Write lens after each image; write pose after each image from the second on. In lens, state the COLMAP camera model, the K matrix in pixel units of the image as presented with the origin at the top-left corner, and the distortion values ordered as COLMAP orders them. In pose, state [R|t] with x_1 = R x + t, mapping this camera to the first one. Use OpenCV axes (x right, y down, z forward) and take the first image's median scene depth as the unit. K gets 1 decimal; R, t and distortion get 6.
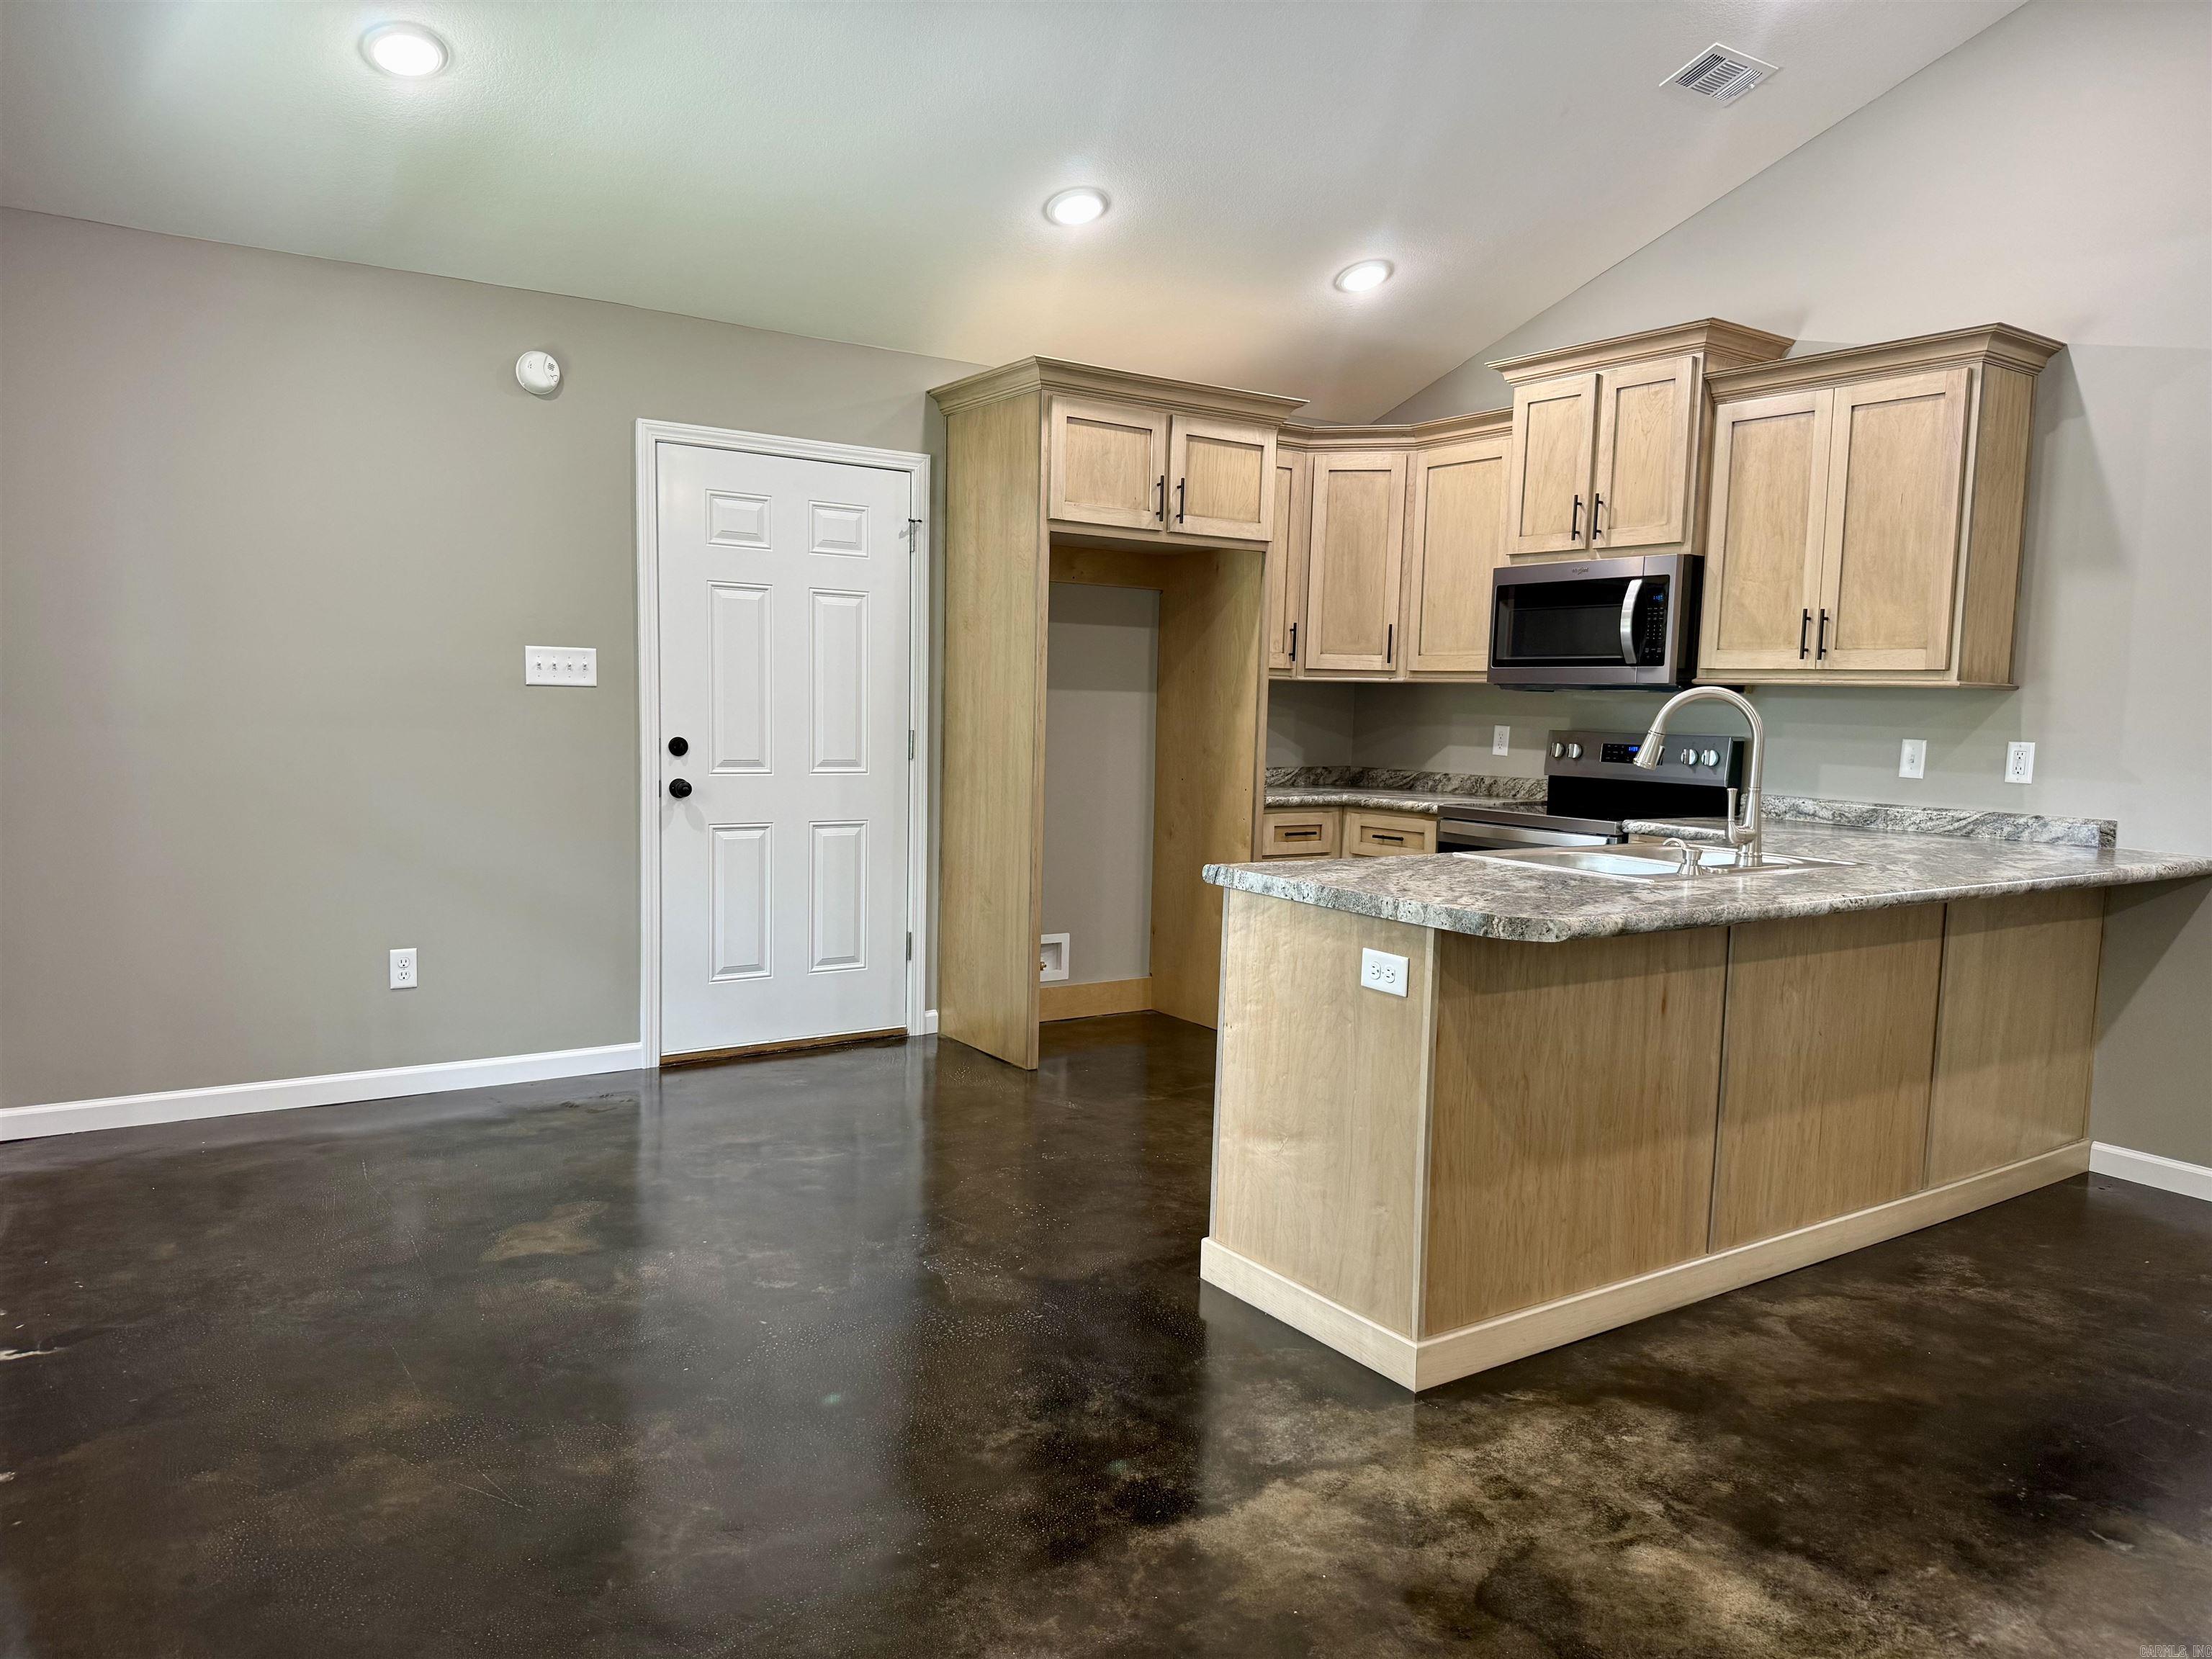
lens RADIAL K [[1521.6, 0, 1106.0], [0, 1521.6, 829.5], [0, 0, 1]] dist [0.003619, -0.001642]
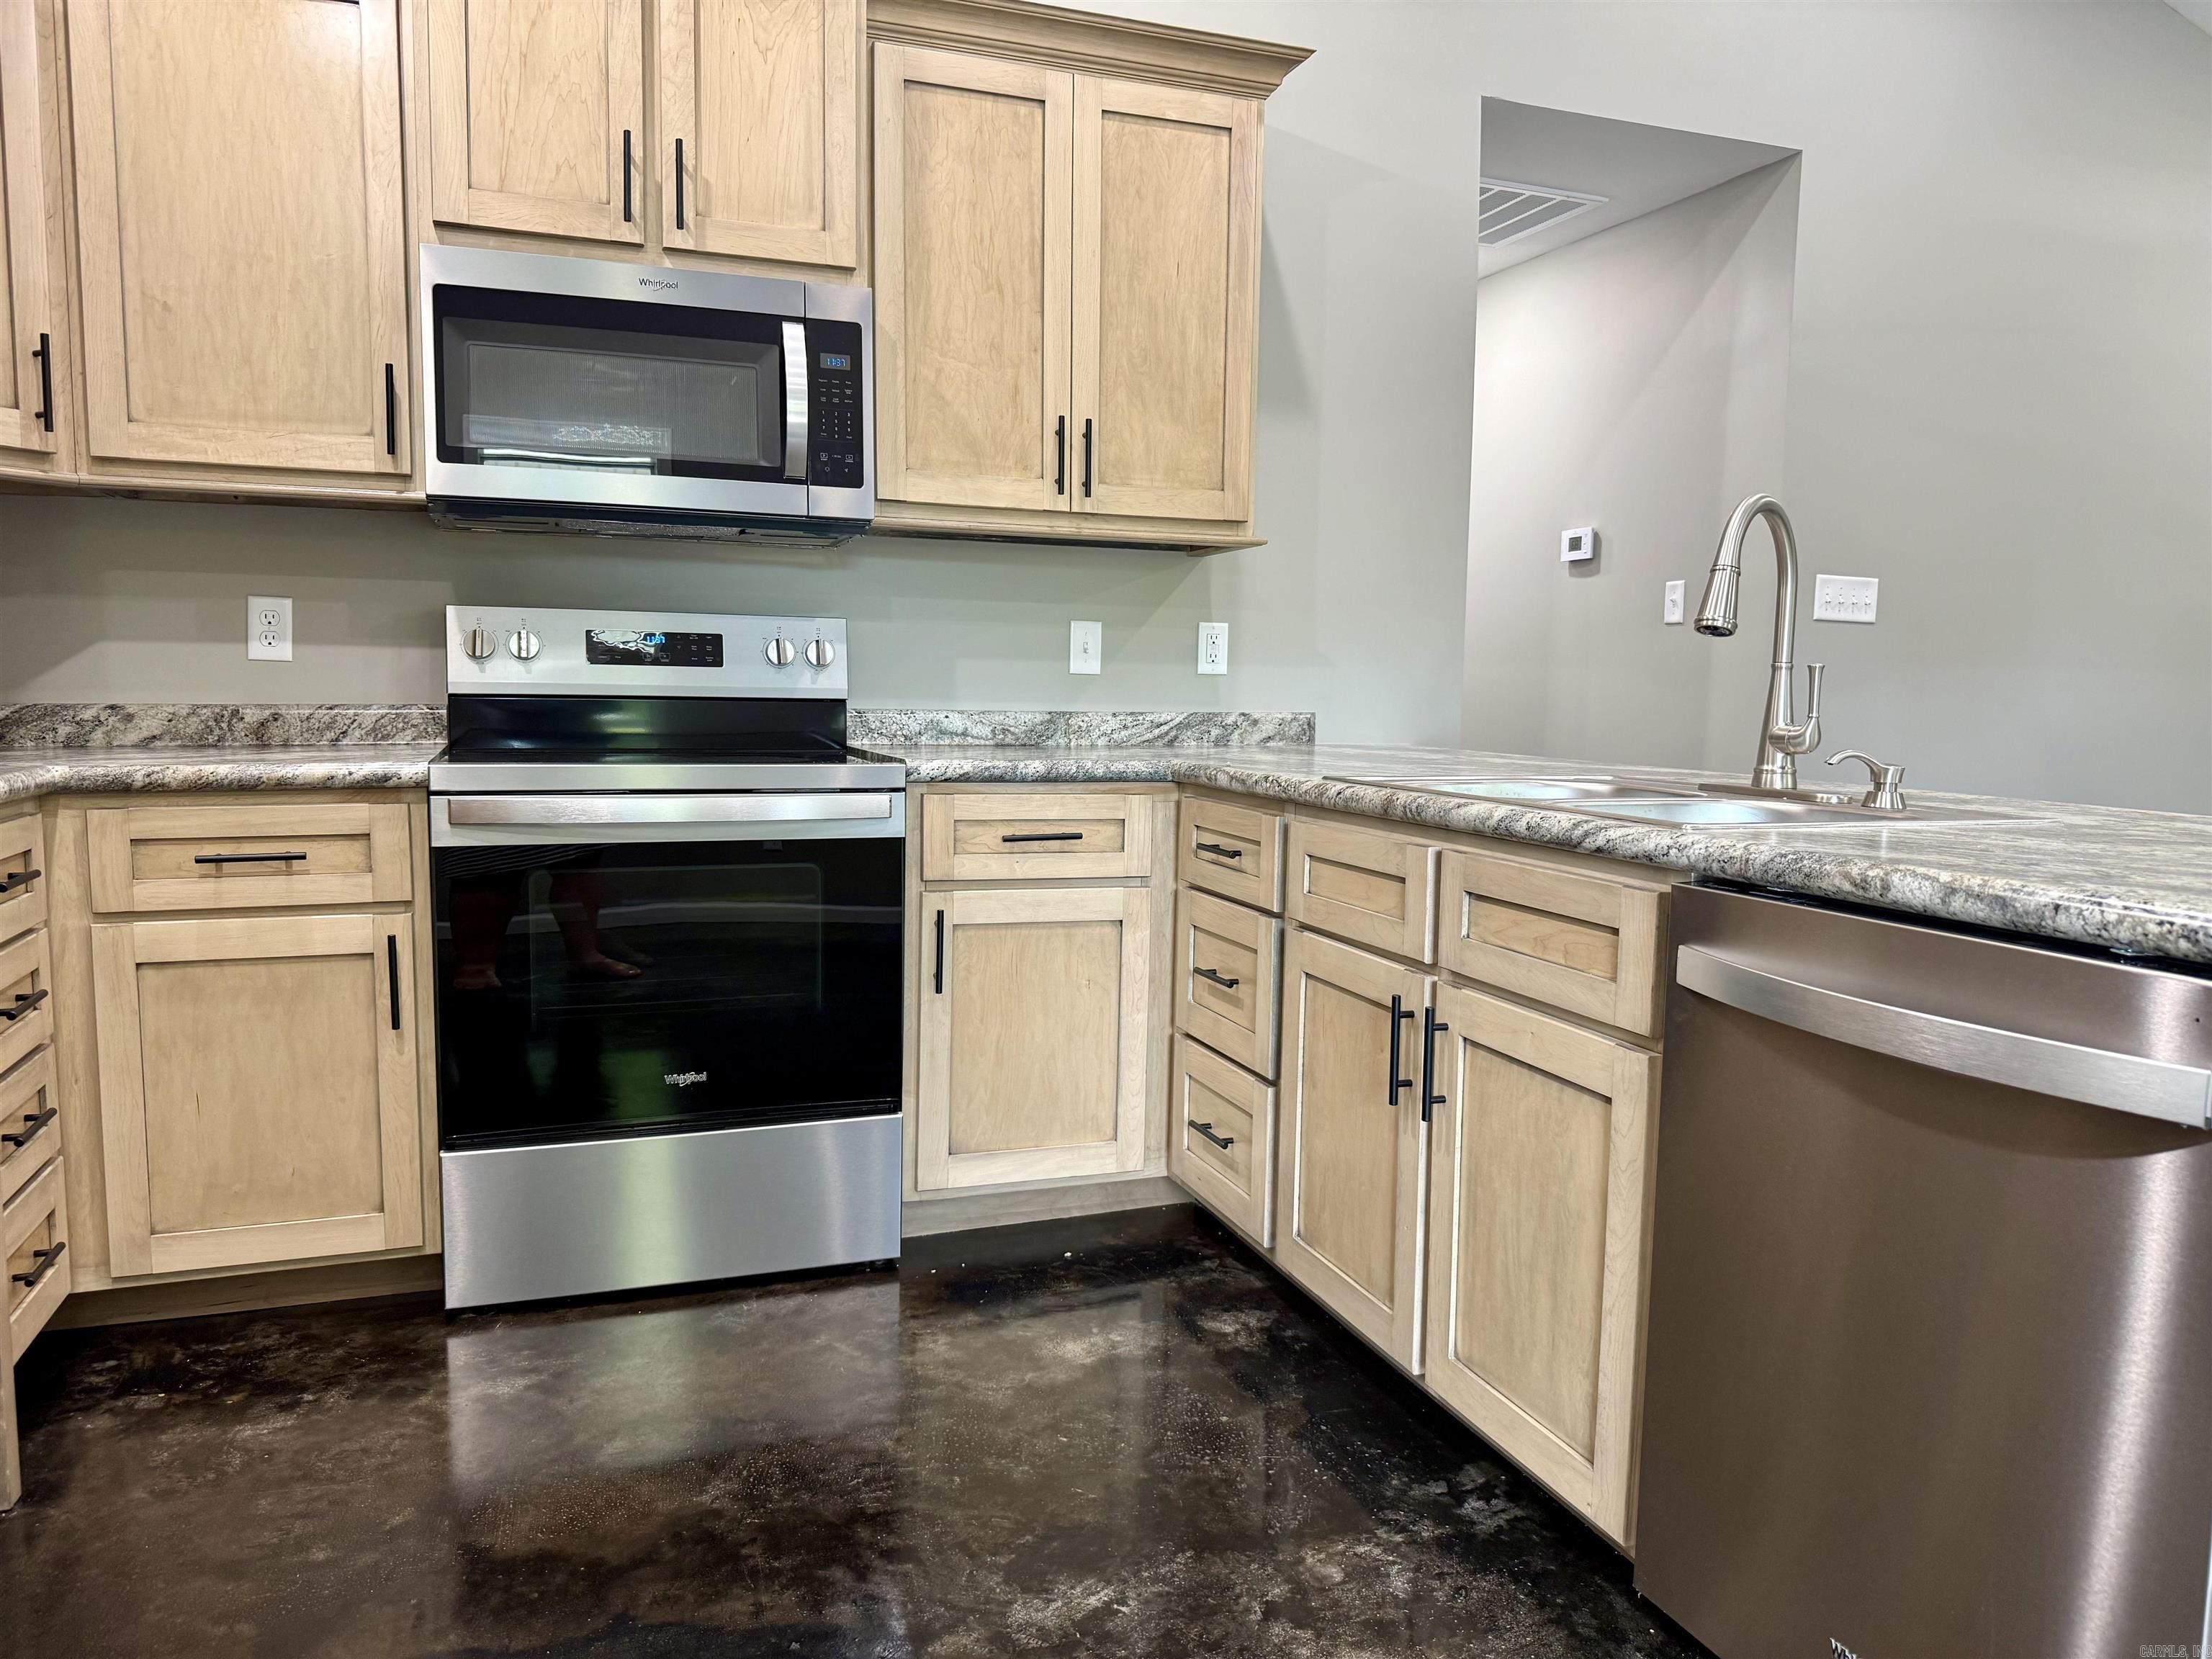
lens RADIAL K [[1530.3, 0, 1106.0], [0, 1530.3, 829.5], [0, 0, 1]] dist [0.111994, -0.136641]
pose [[0.261421, -0.113971, 0.958473, -0.184703], [0.076666, 0.992319, 0.097085, -0.029593], [-0.962175, 0.048102, 0.268151, 0.778401]]
